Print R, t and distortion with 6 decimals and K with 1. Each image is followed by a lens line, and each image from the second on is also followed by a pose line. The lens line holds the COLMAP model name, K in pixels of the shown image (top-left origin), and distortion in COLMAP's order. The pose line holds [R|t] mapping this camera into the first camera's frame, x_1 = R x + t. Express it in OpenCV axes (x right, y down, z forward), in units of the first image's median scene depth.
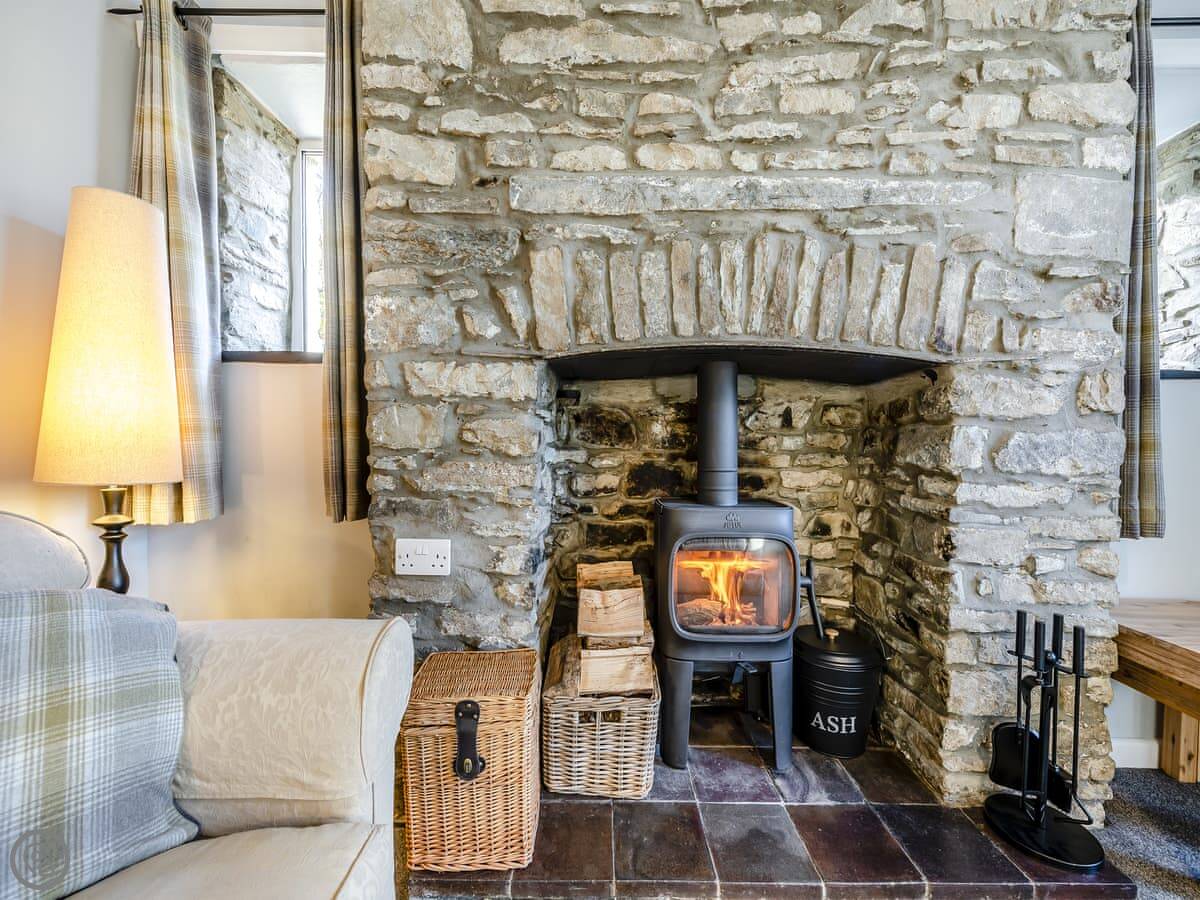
lens RADIAL K [[469.7, 0, 595.9], [0, 469.7, 453.5], [0, 0, 1]] dist [0.011837, -0.004817]
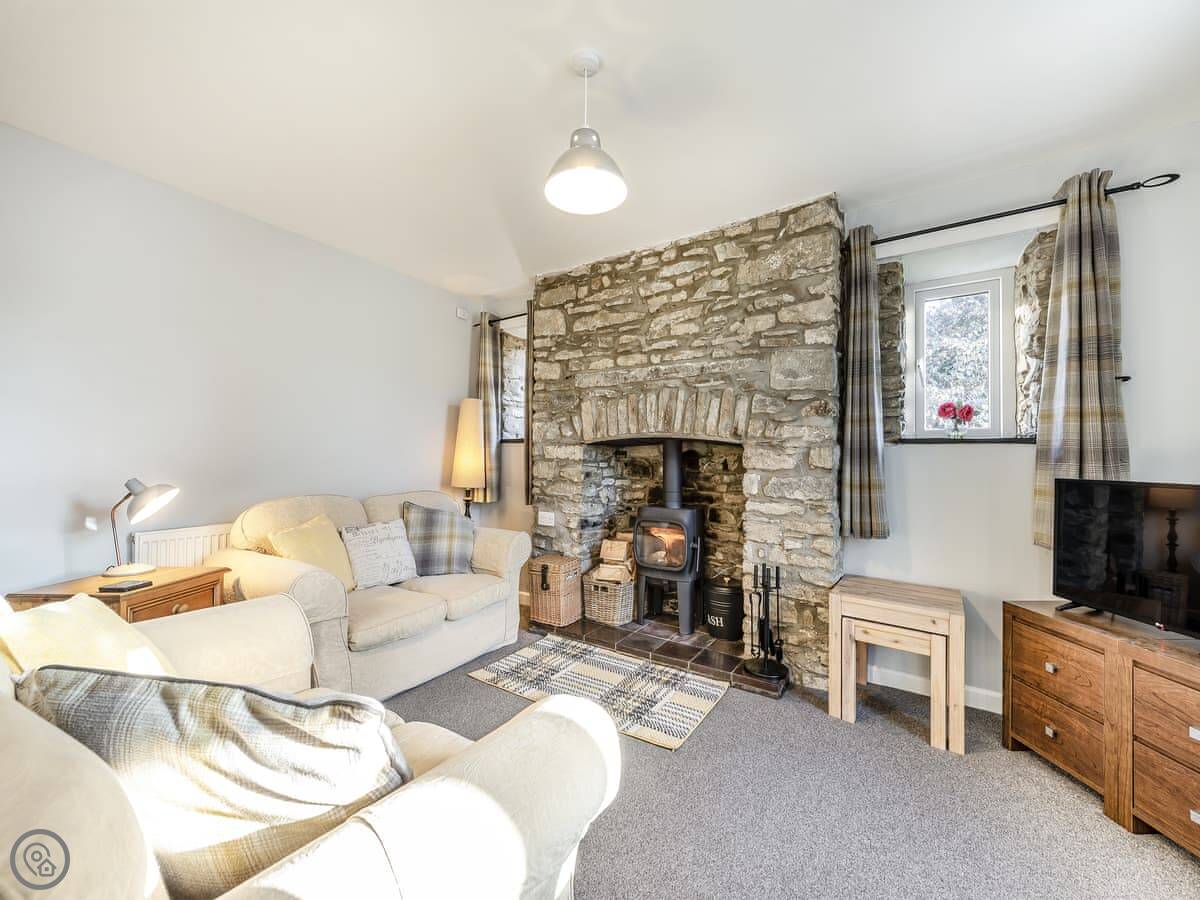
lens RADIAL K [[481.6, 0, 598.7], [0, 481.6, 458.5], [0, 0, 1]] dist [0.004138, -0.000123]
pose [[0.830834, 0.000295, -0.556520, 1.399938], [-0.018166, 0.999481, -0.026590, -0.055616], [0.556224, 0.032201, 0.830408, -1.118928]]
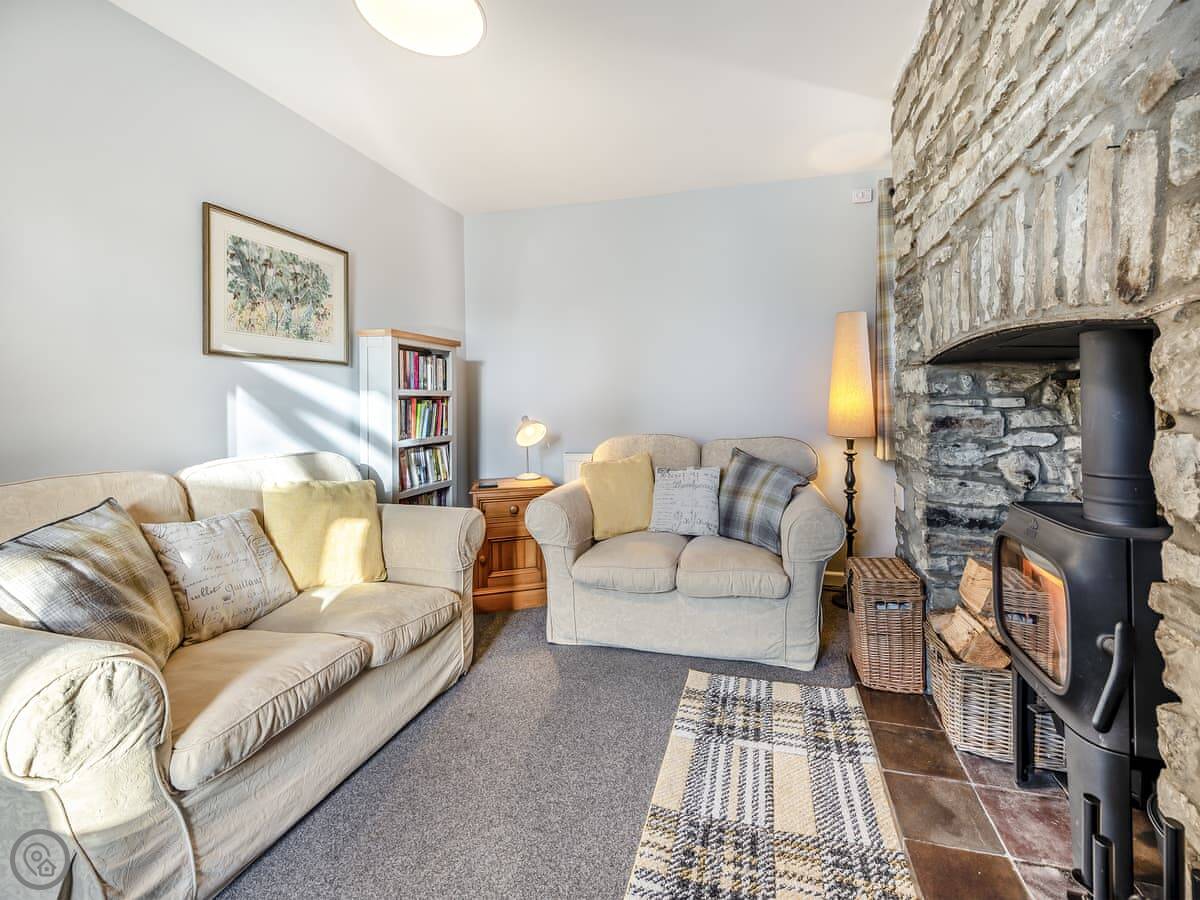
lens RADIAL K [[494.5, 0, 639.4], [0, 494.5, 400.5], [0, 0, 1]] dist [0.000984, -0.000120]
pose [[-0.265132, -0.005744, -0.964195, 1.451686], [-0.012638, 0.999917, -0.002481, -0.083158], [0.964129, 0.011528, -0.265183, 0.578244]]
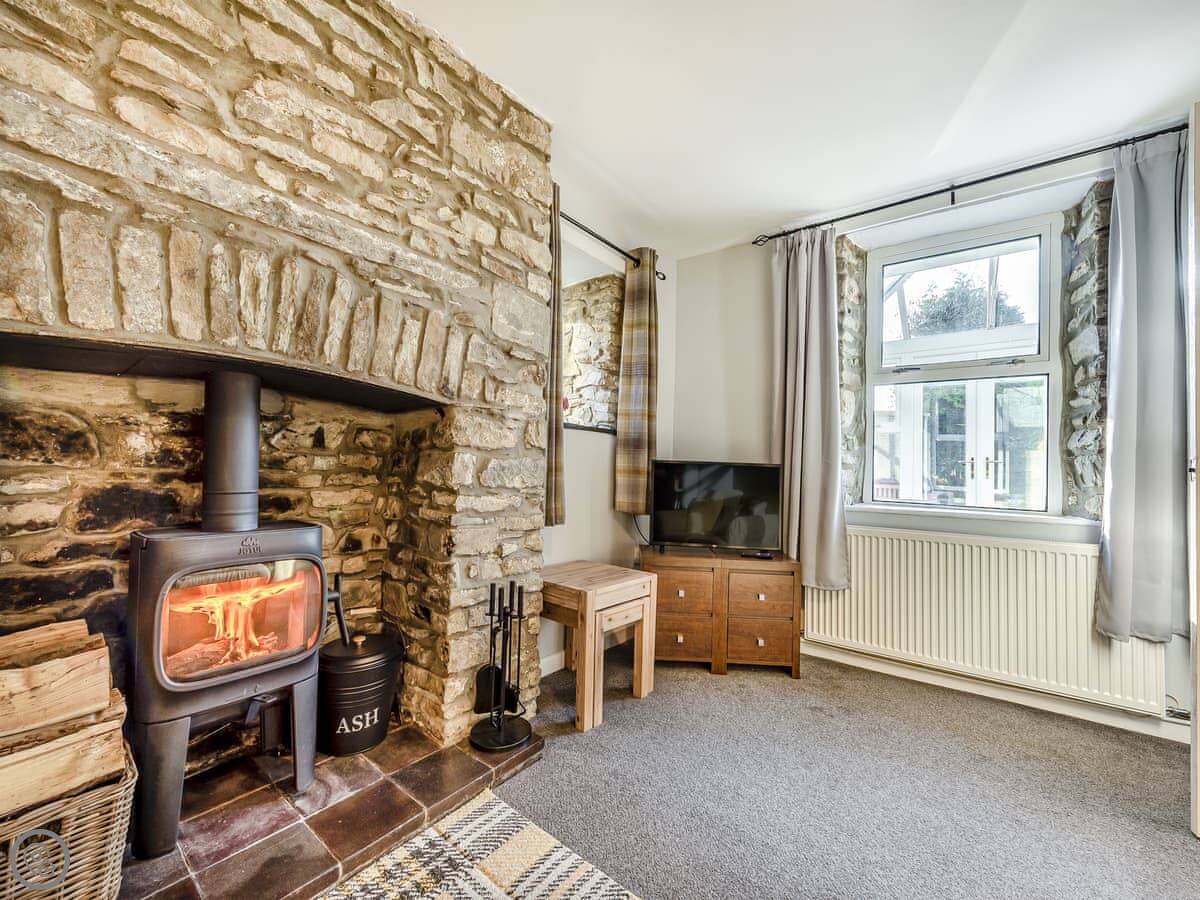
lens RADIAL K [[478.9, 0, 616.4], [0, 478.9, 460.2], [0, 0, 1]] dist [0.013448, -0.005135]
pose [[0.601182, 0.022197, 0.798804, -0.043589], [-0.001651, 0.999647, -0.026535, -0.002596], [-0.799110, 0.014634, 0.601006, -0.170284]]
